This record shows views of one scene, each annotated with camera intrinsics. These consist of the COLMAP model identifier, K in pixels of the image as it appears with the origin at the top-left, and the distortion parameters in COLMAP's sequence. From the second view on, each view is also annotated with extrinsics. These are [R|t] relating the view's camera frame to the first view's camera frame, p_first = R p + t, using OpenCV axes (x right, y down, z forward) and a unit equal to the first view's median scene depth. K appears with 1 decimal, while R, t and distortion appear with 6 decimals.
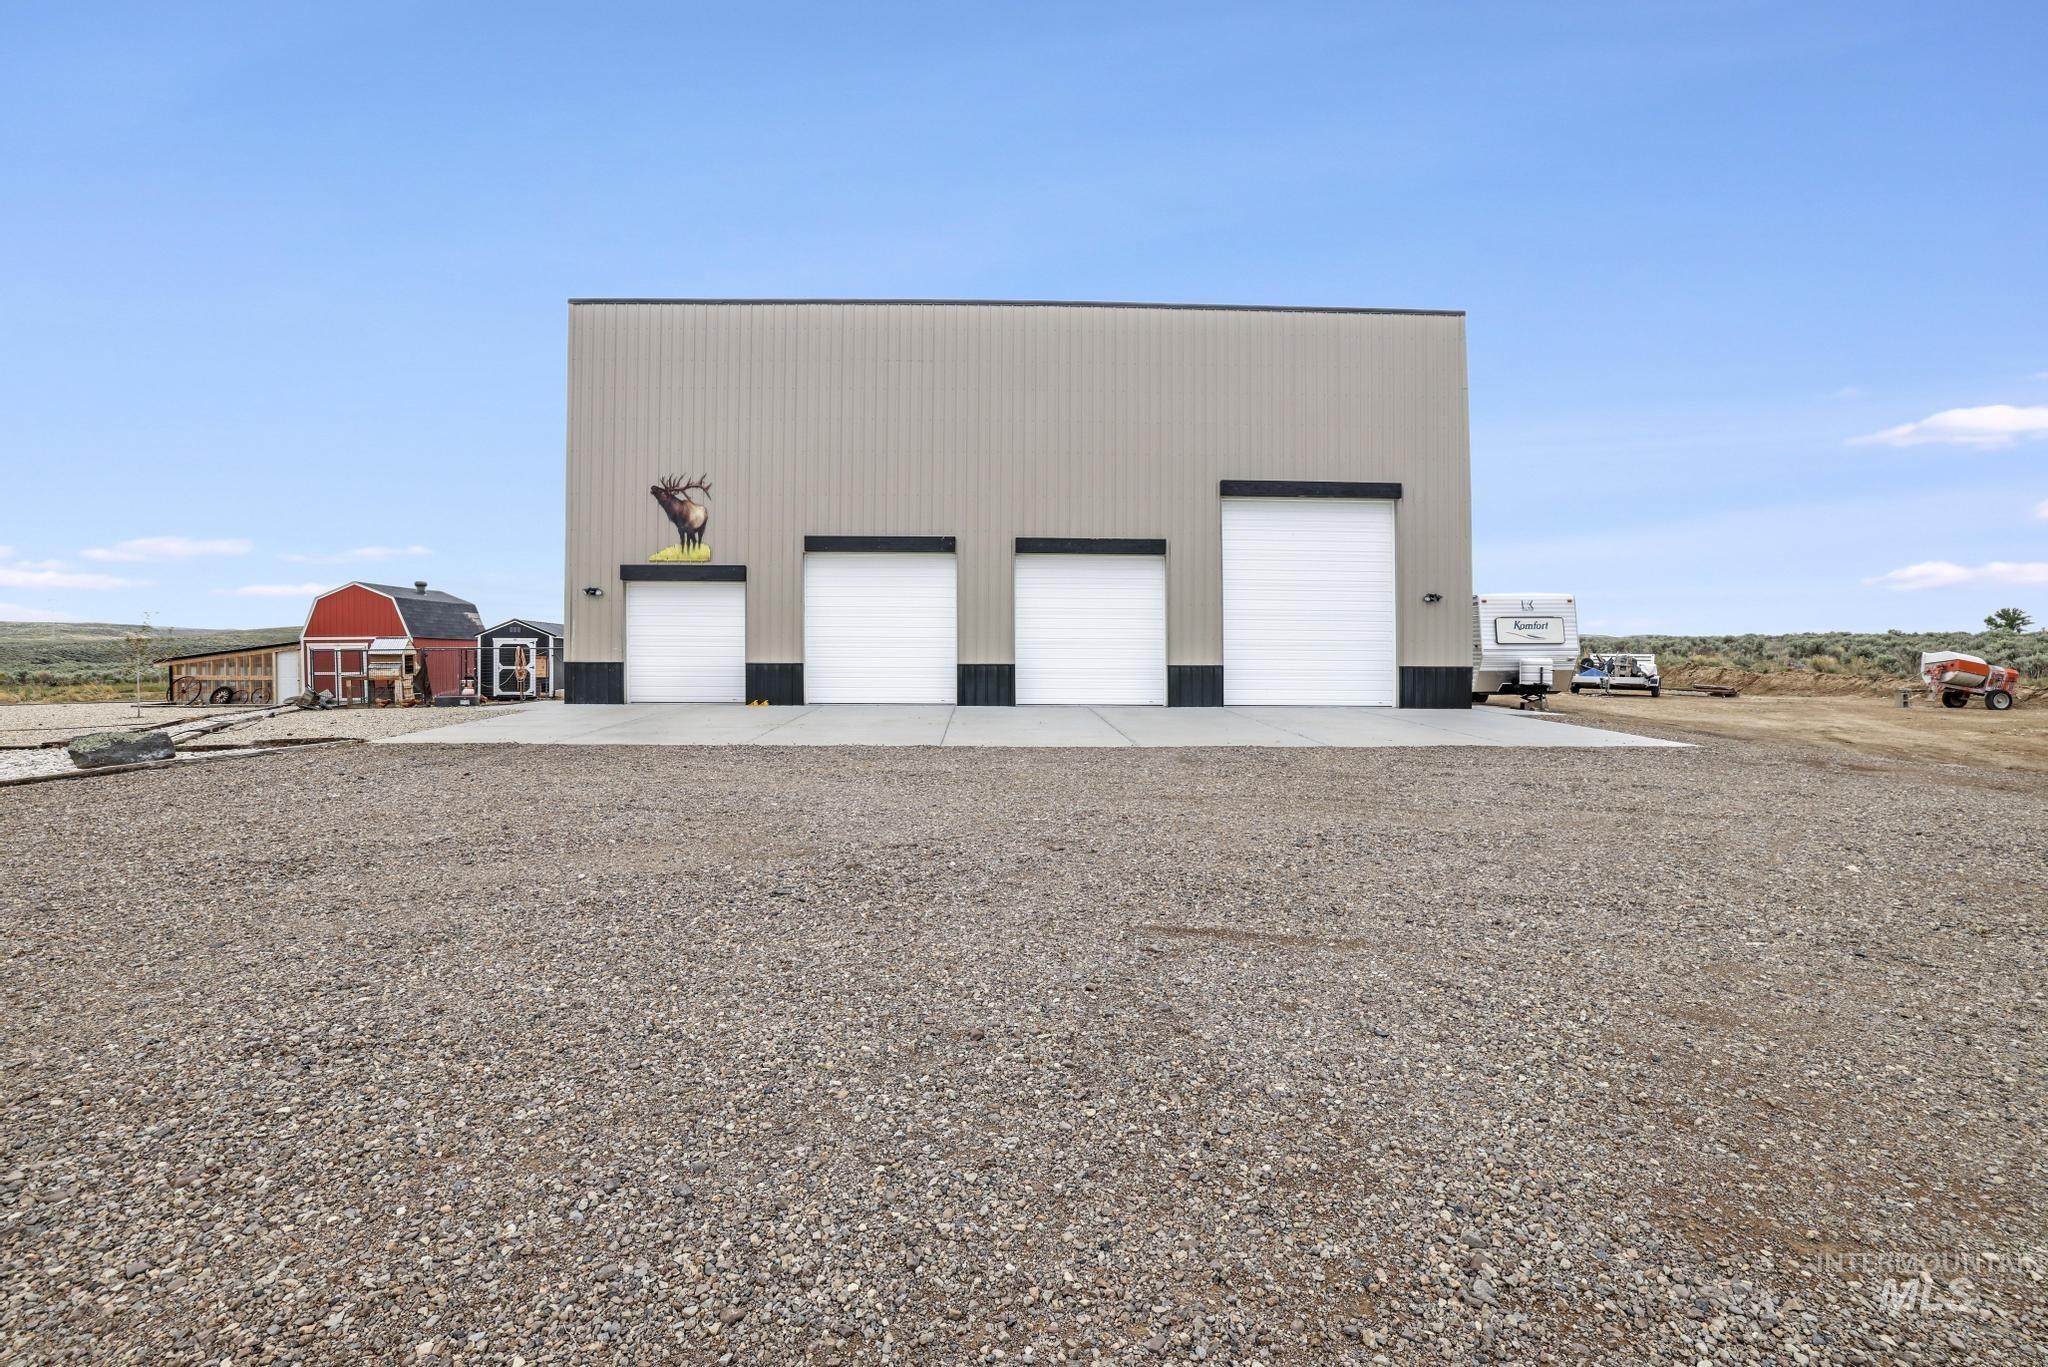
lens RADIAL K [[901.5, 0, 1027.3], [0, 901.5, 670.6], [0, 0, 1]] dist [-0.049234, 0.000062]
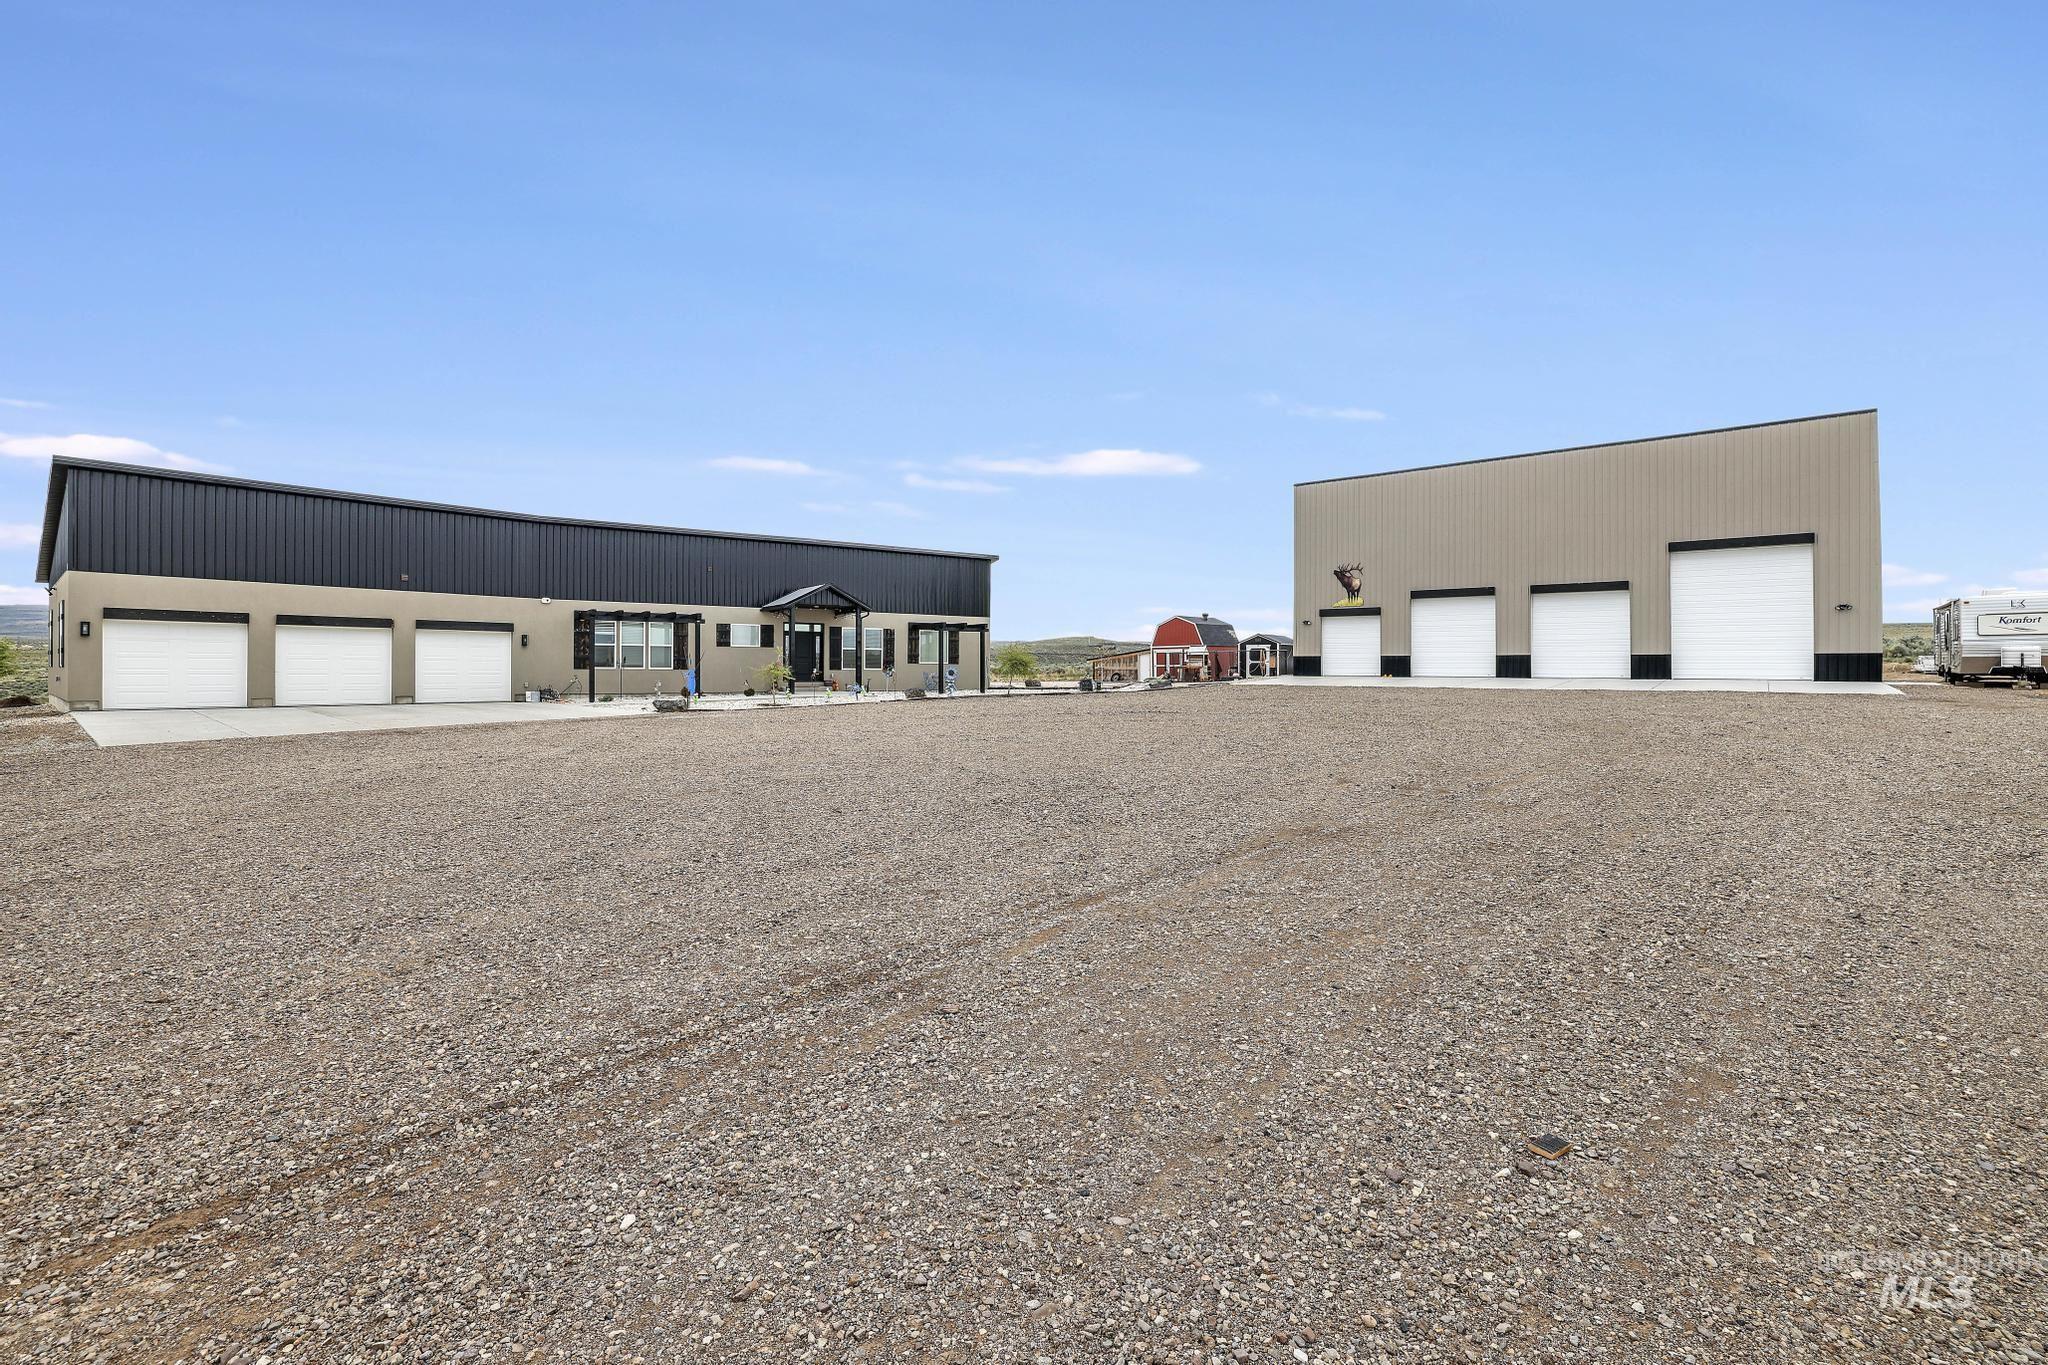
lens RADIAL K [[883.9, 0, 1017.7], [0, 883.9, 664.4], [0, 0, 1]] dist [0.000728, 0.000298]
pose [[0.729971, -0.003480, -0.683469, 0.440896], [-0.003786, 0.999951, -0.009135, 0.032038], [0.683467, 0.009256, 0.729922, -0.988900]]
